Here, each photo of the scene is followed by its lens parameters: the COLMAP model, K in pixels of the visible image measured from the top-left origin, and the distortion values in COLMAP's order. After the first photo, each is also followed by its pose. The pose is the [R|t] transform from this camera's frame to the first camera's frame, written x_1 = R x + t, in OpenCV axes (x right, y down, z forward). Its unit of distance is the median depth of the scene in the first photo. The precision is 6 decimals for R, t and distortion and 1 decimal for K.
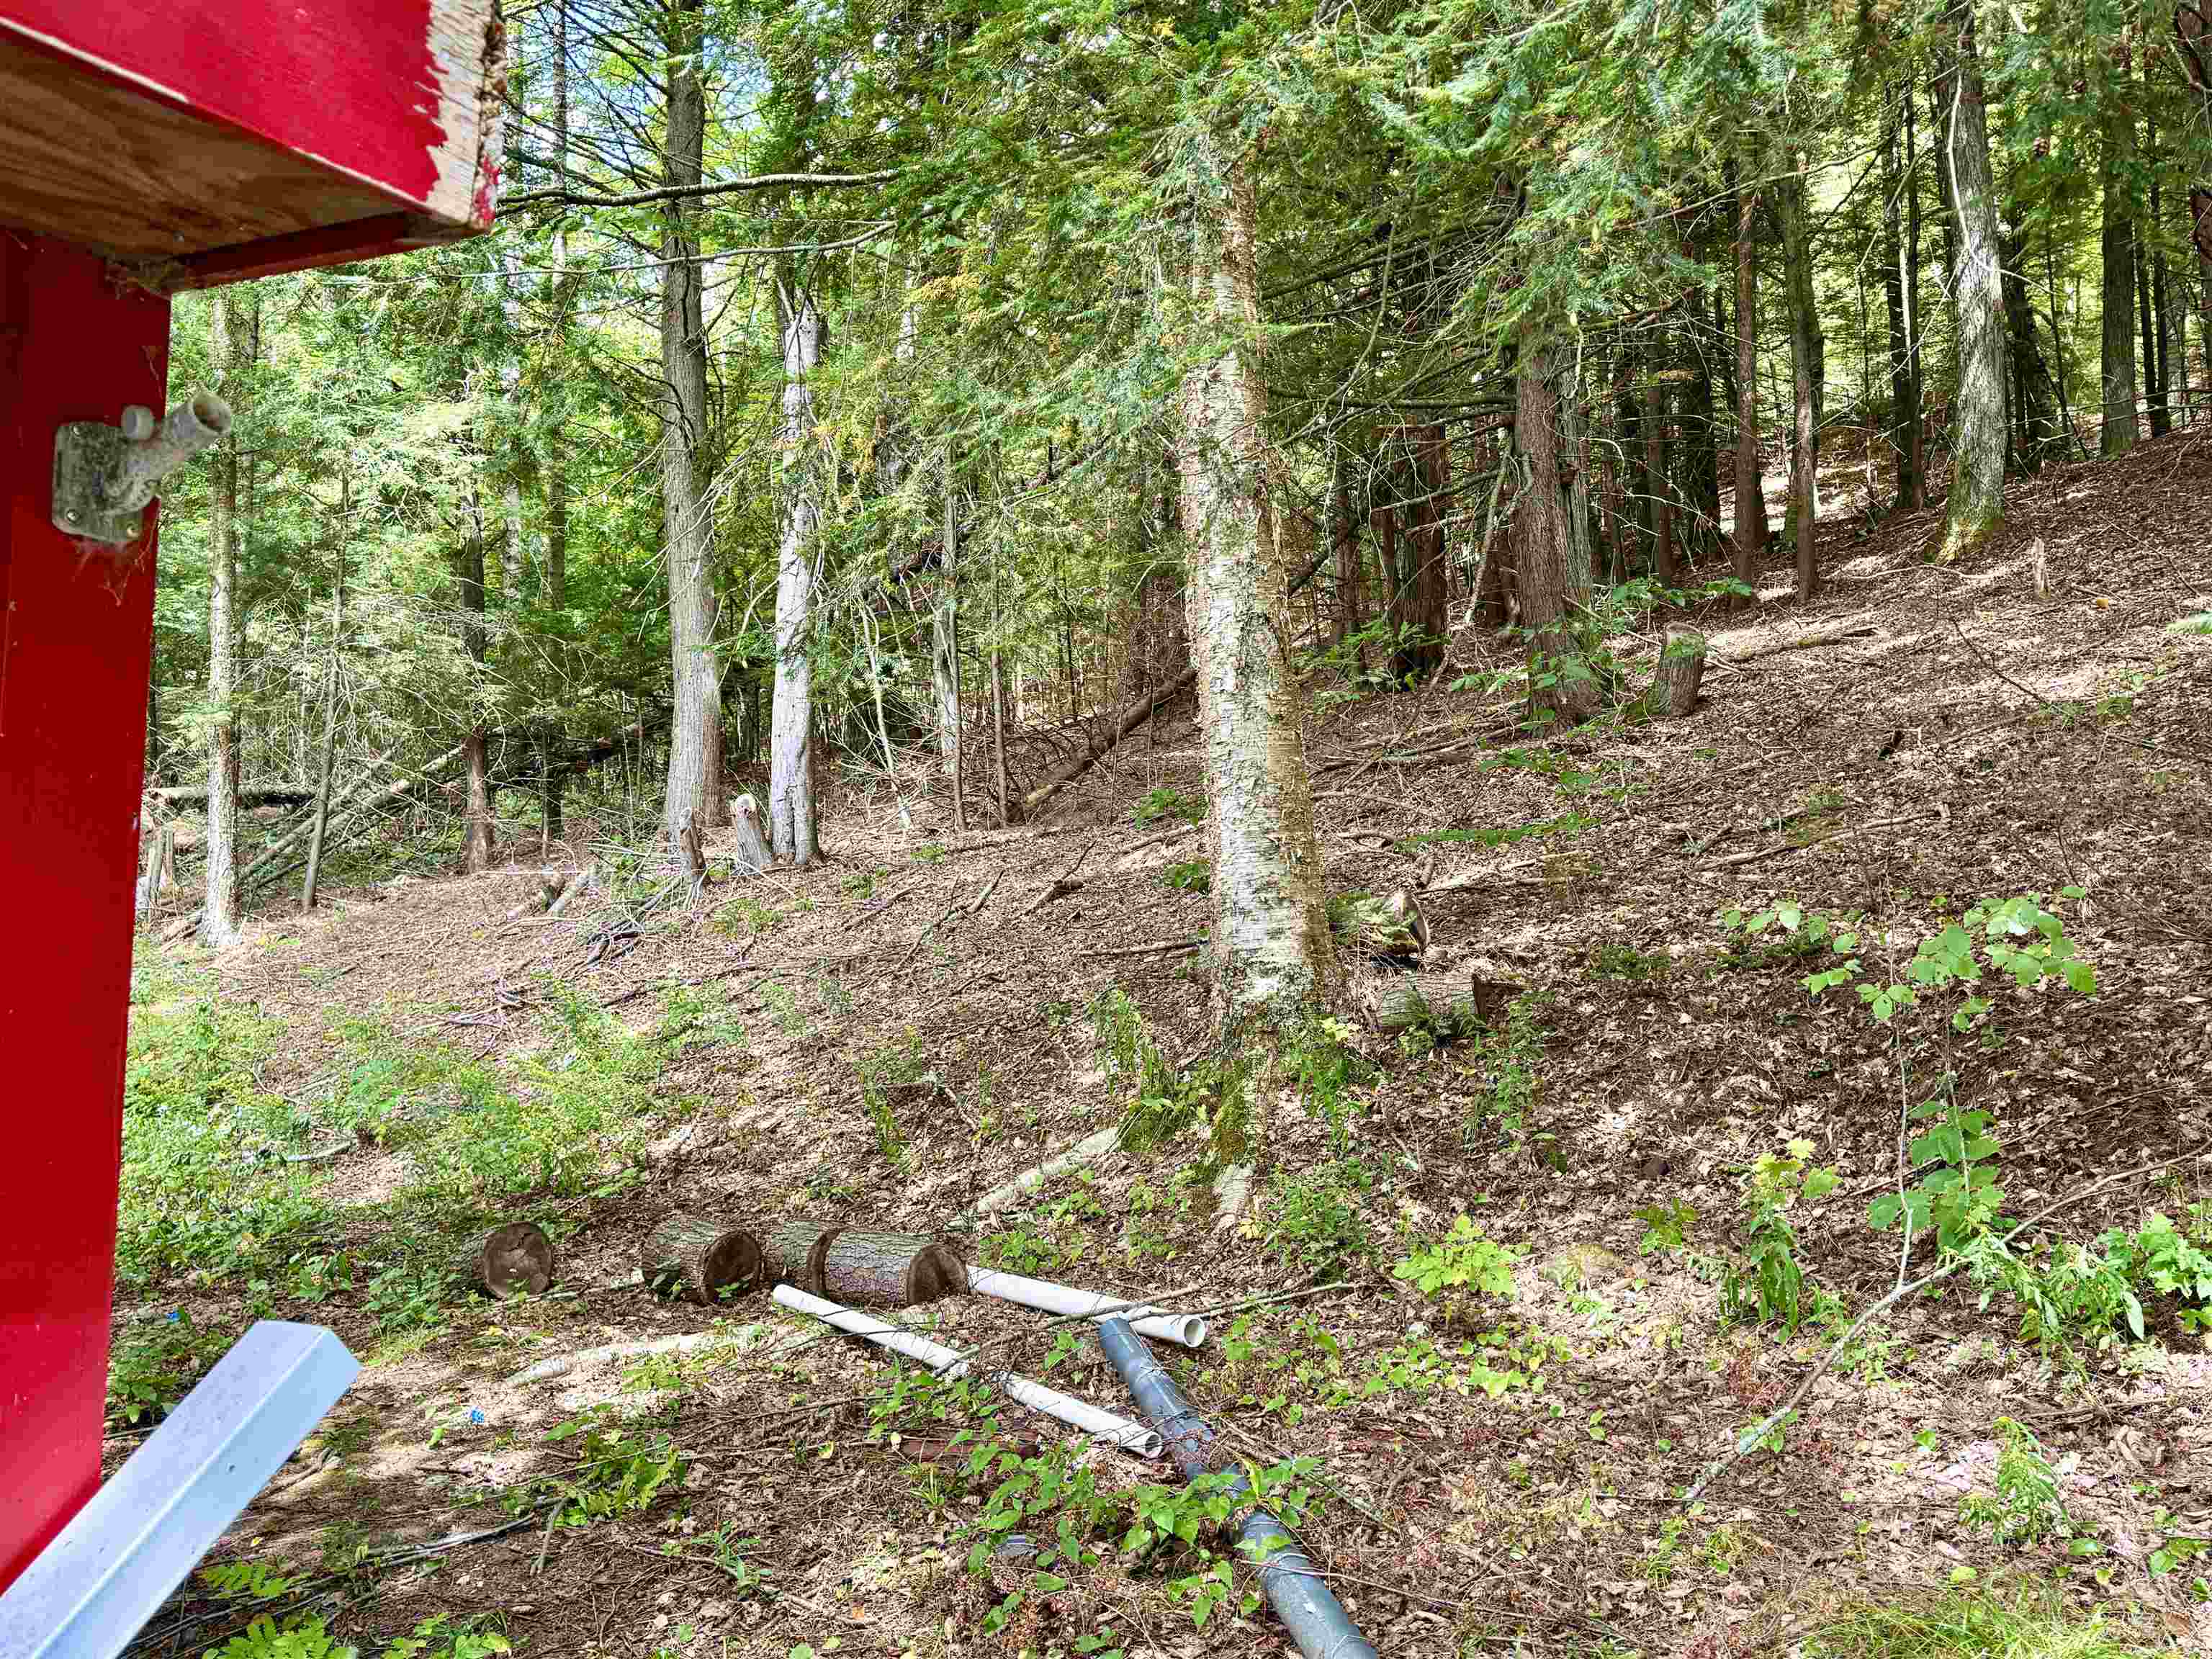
lens RADIAL K [[1867.7, 0, 1102.8], [0, 1867.7, 782.0], [0, 0, 1]] dist [0.117001, -0.166397]
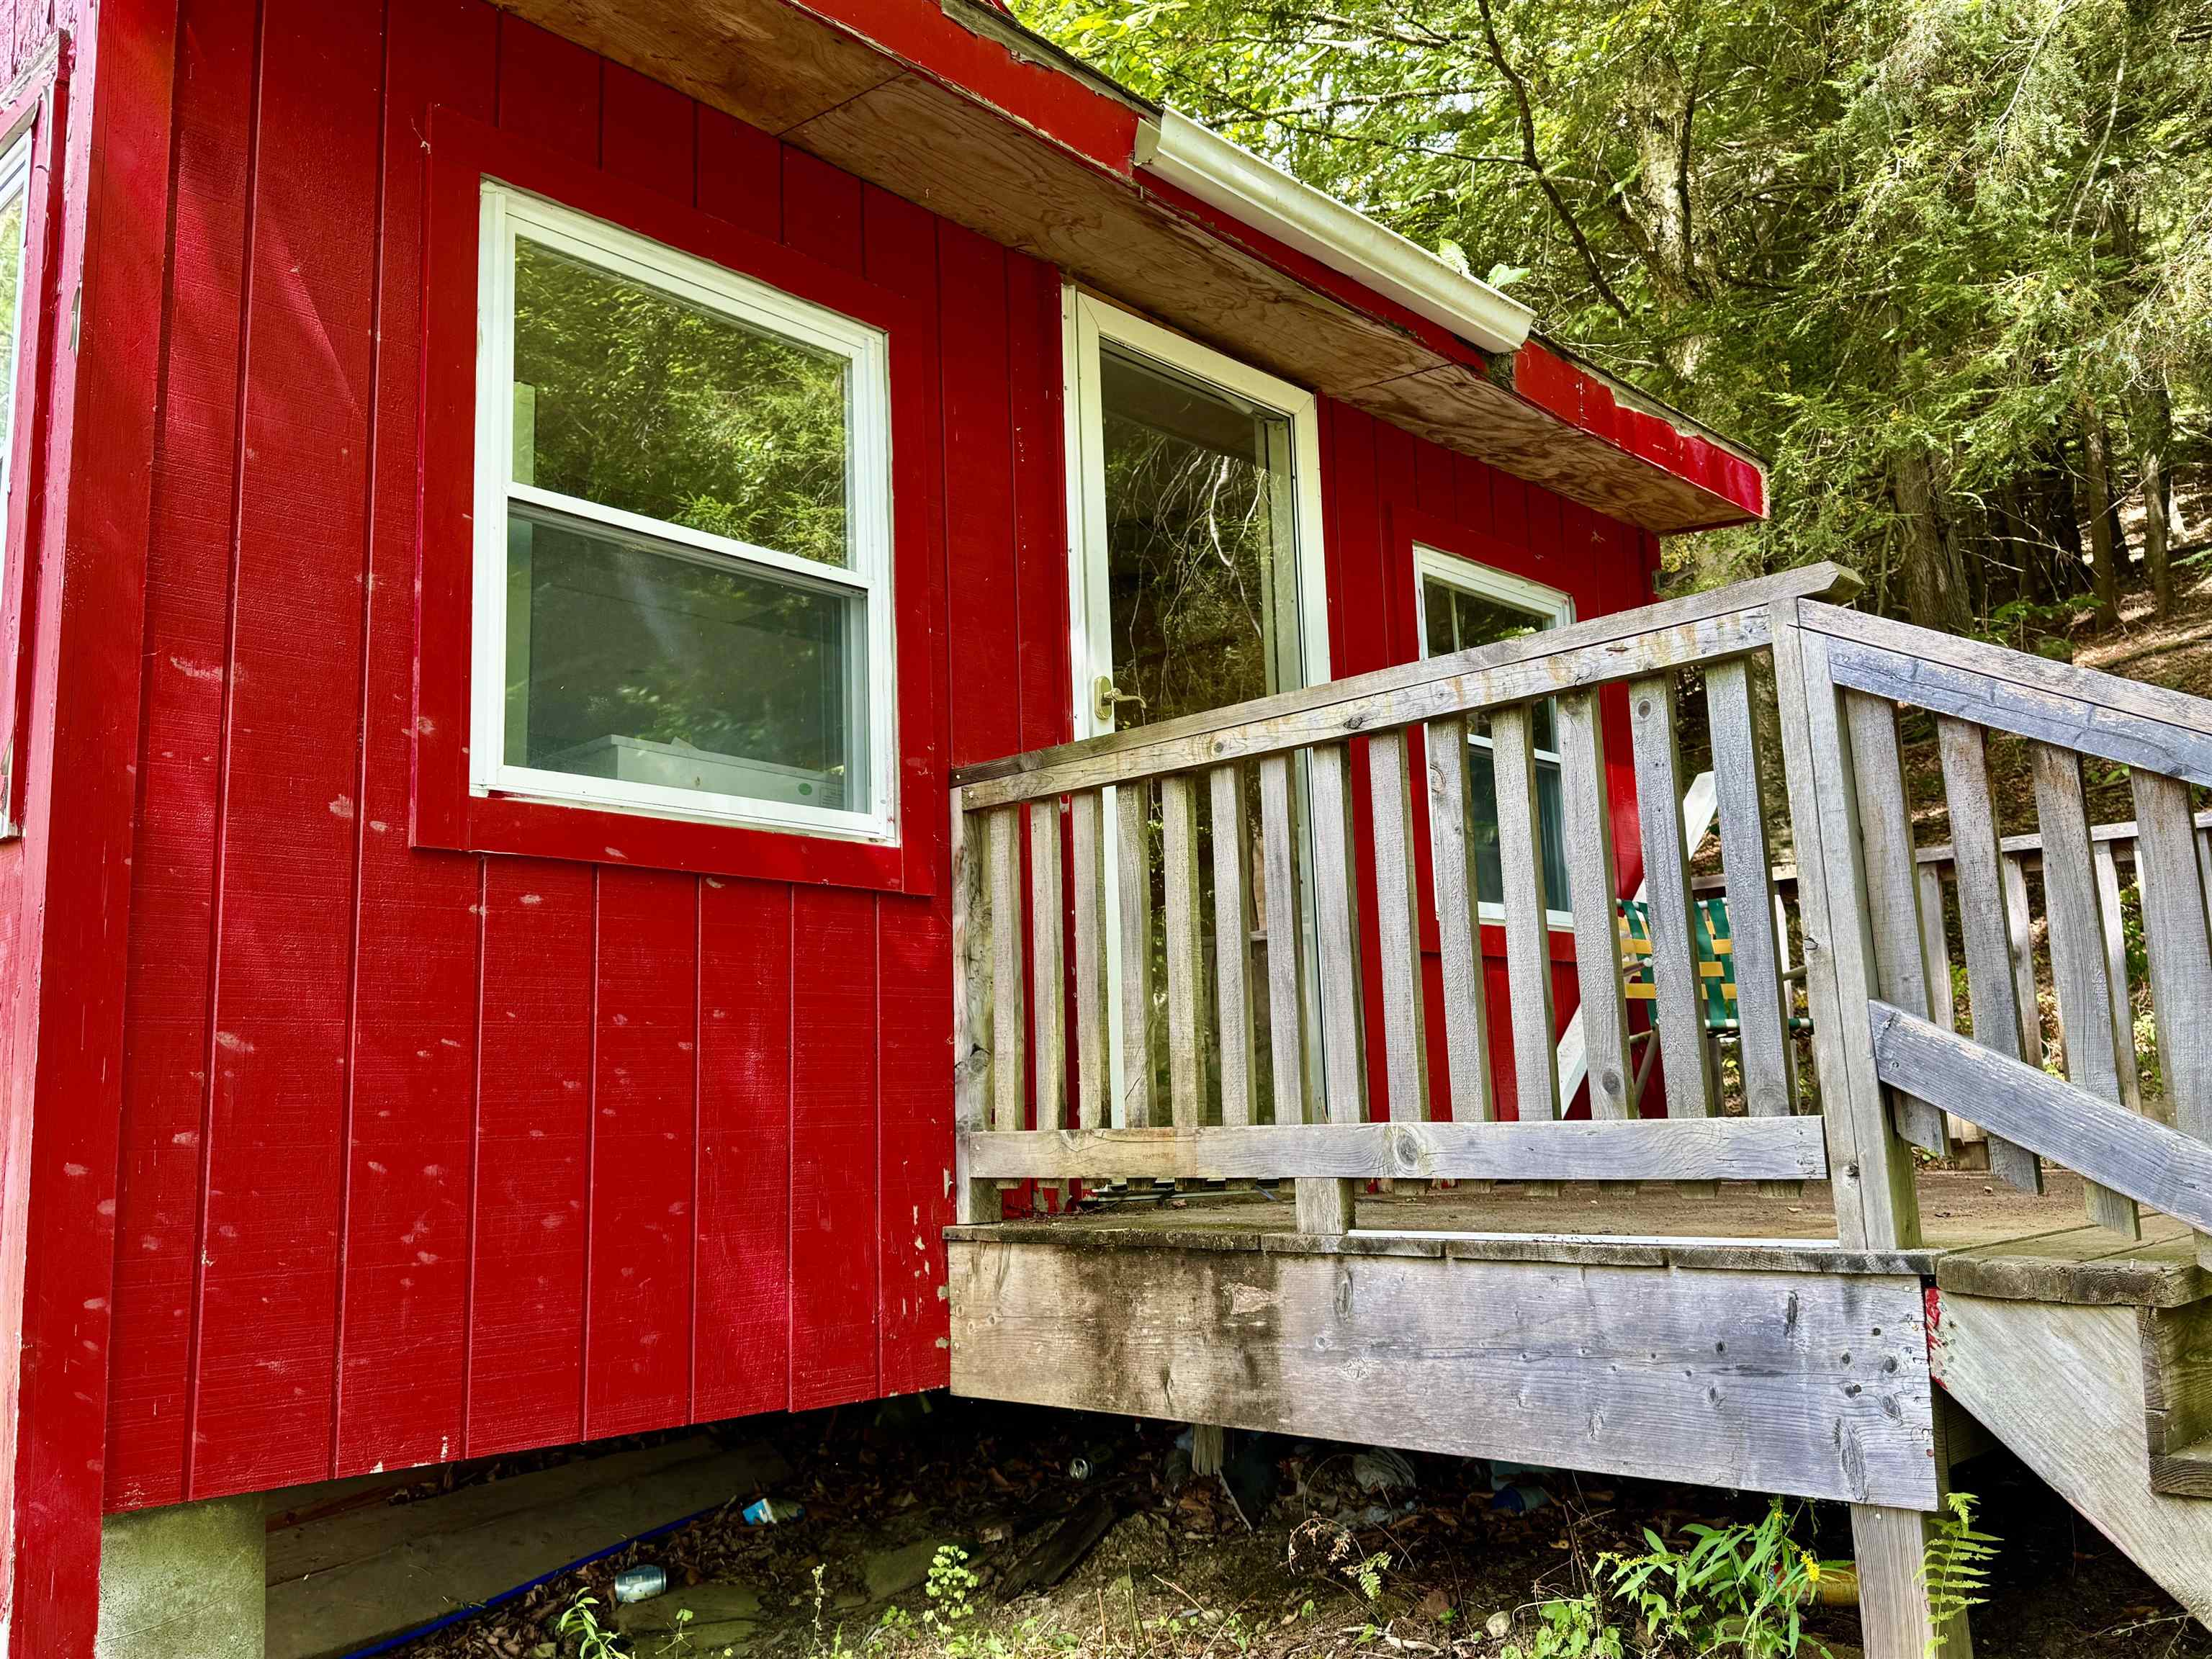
lens RADIAL K [[1867.7, 0, 1105.4], [0, 1867.7, 826.5], [0, 0, 1]] dist [0.117001, -0.166397]
pose [[0.984164, -0.062800, -0.165761, -0.235907], [0.057884, 0.997733, -0.034328, 0.101770], [0.167541, 0.024189, 0.985568, -0.745234]]
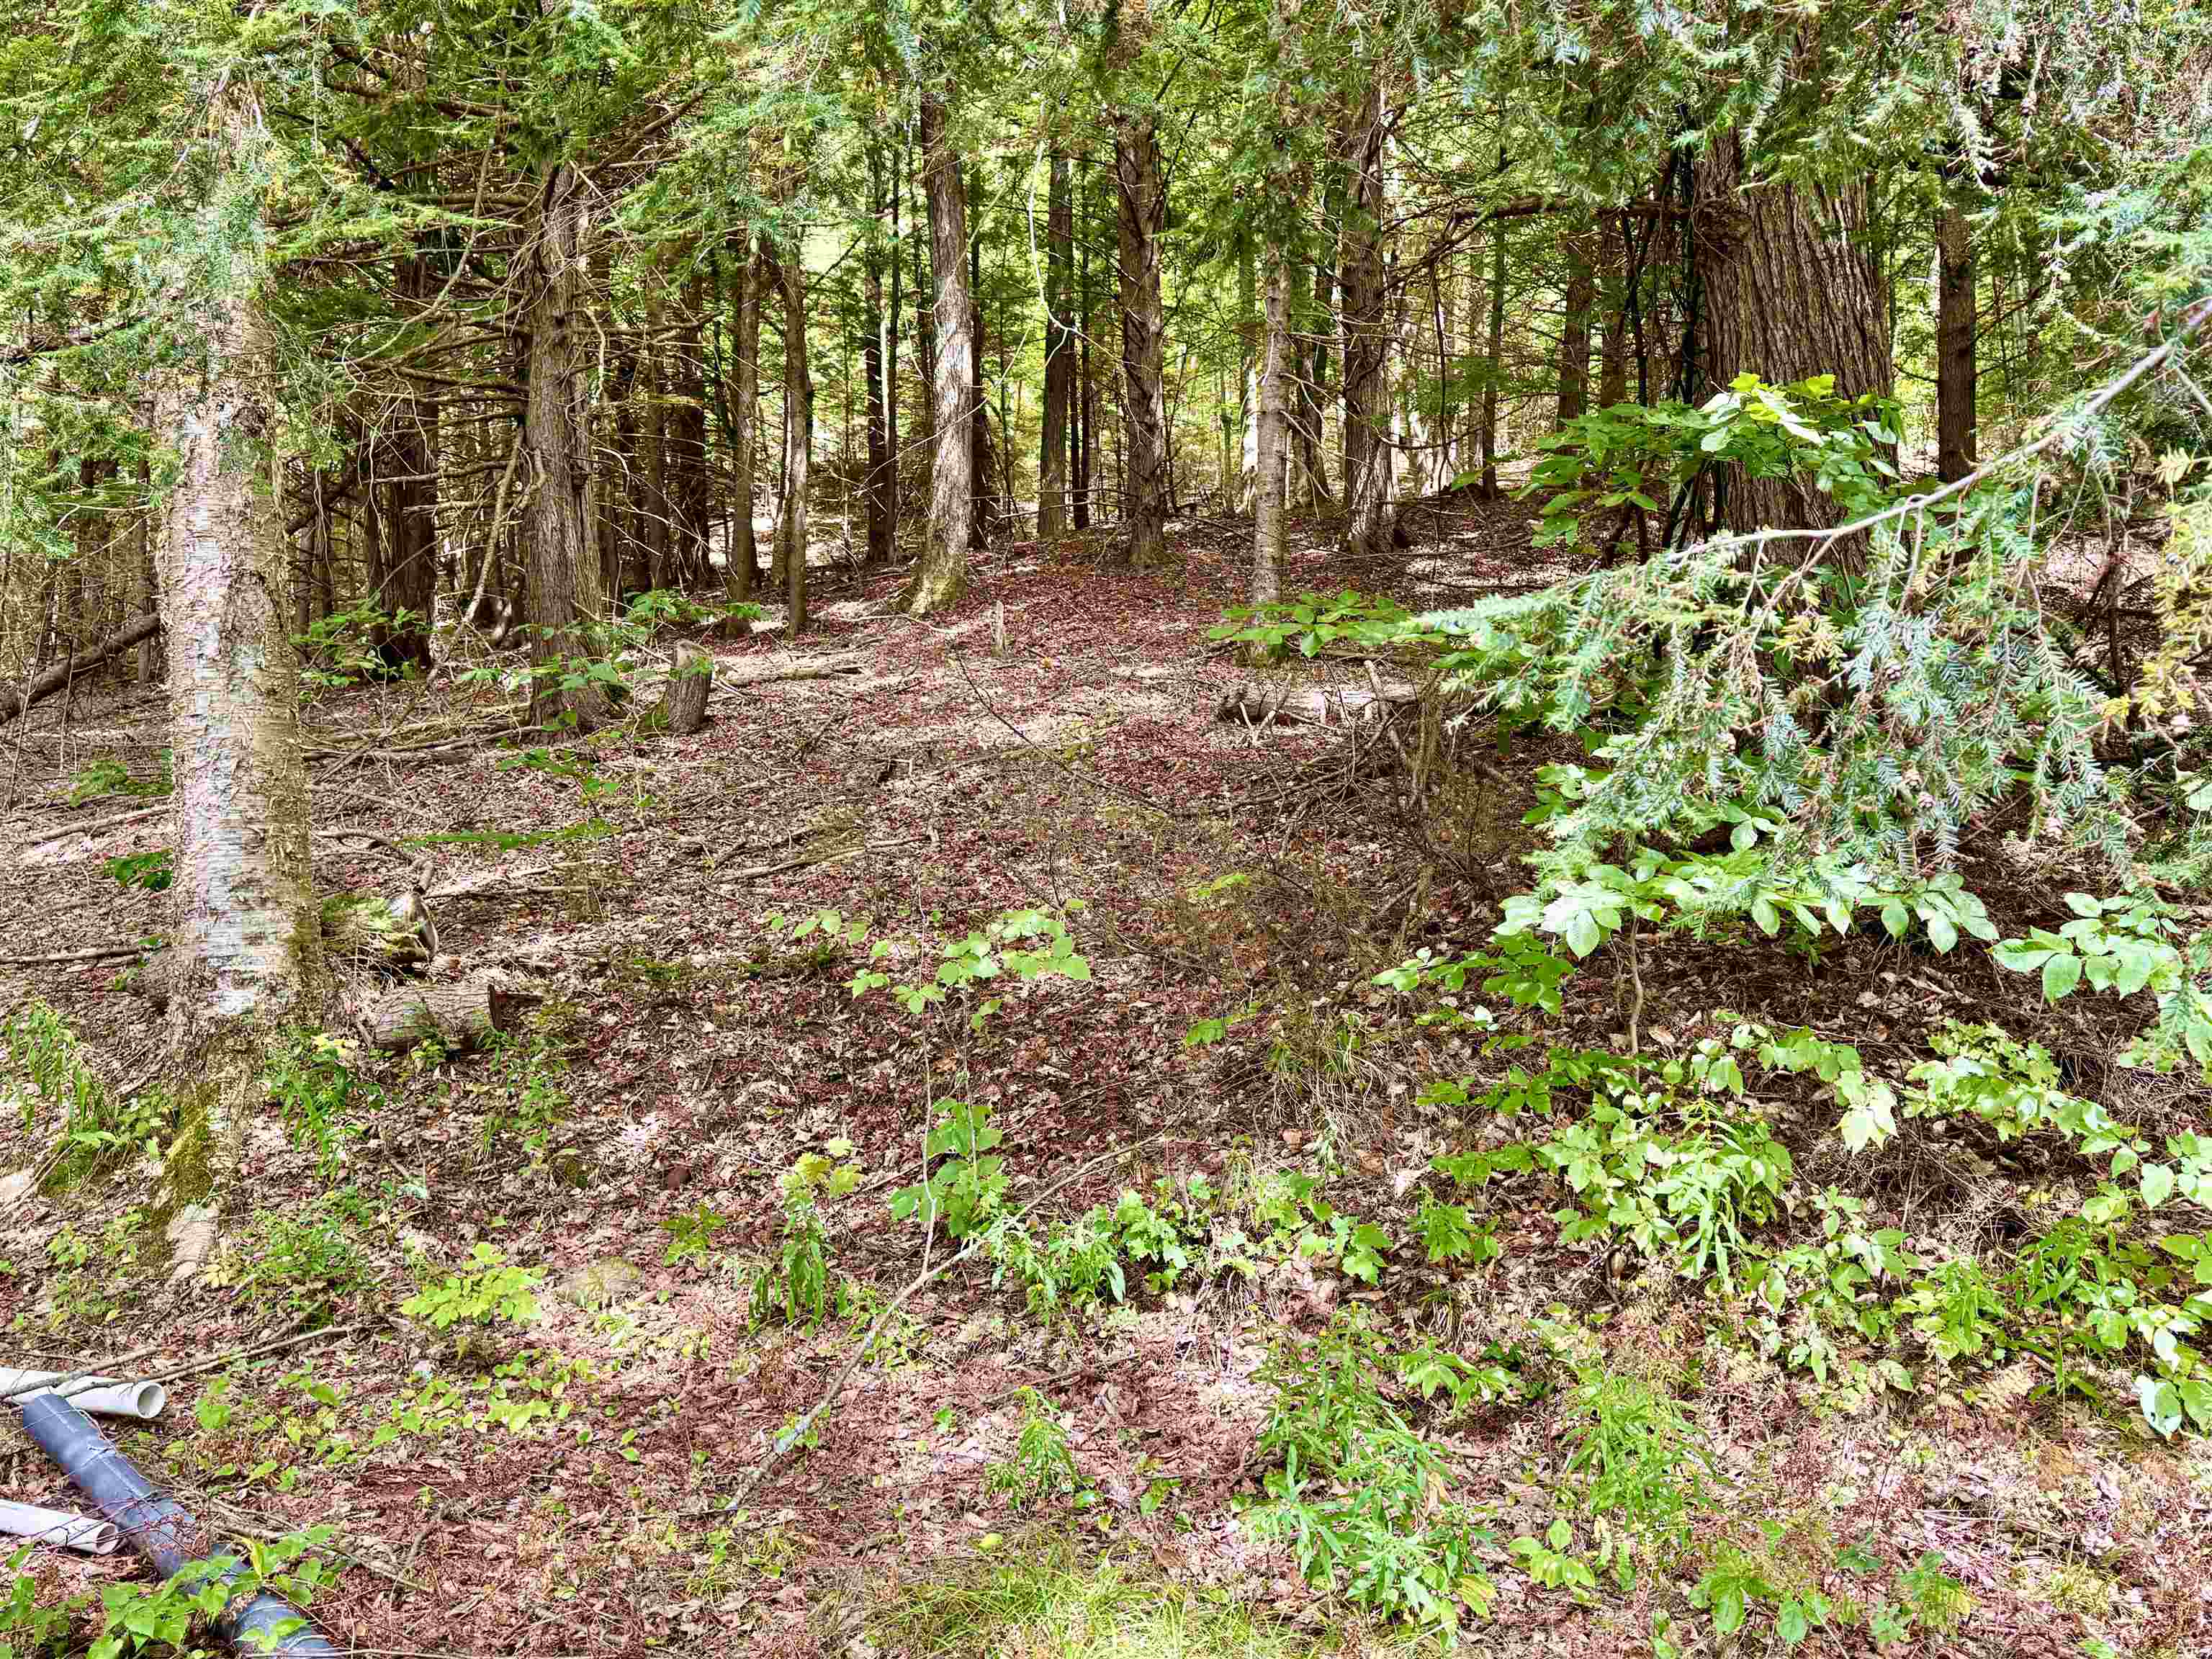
lens RADIAL K [[1867.7, 0, 1127.8], [0, 1867.7, 818.4], [0, 0, 1]] dist [0.117001, -0.166397]
pose [[0.851767, 0.052183, 0.521315, -0.028019], [-0.056223, 0.998386, -0.008075, 0.010428], [-0.520895, -0.022432, 0.853326, 0.037811]]
